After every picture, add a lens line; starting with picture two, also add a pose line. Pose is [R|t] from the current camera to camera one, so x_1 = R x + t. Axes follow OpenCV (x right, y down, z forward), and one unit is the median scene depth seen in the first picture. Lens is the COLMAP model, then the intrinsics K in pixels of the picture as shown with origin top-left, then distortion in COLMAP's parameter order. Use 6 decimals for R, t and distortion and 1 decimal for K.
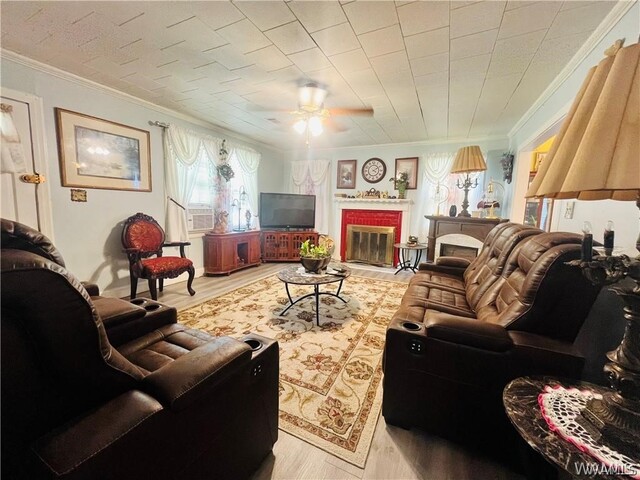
lens RADIAL K [[256.9, 0, 319.9], [0, 256.9, 237.8], [0, 0, 1]] dist [-0.003149, 0.001012]
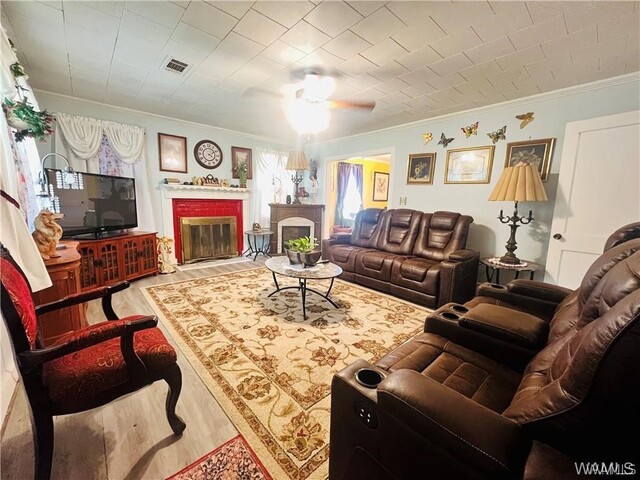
lens RADIAL K [[256.9, 0, 317.7], [0, 256.9, 237.7], [0, 0, 1]] dist [-0.003149, 0.001012]
pose [[0.373701, -0.153588, 0.914745, -0.605578], [0.090968, 0.987510, 0.128642, -0.068092], [-0.923078, 0.035139, 0.383005, 0.381953]]
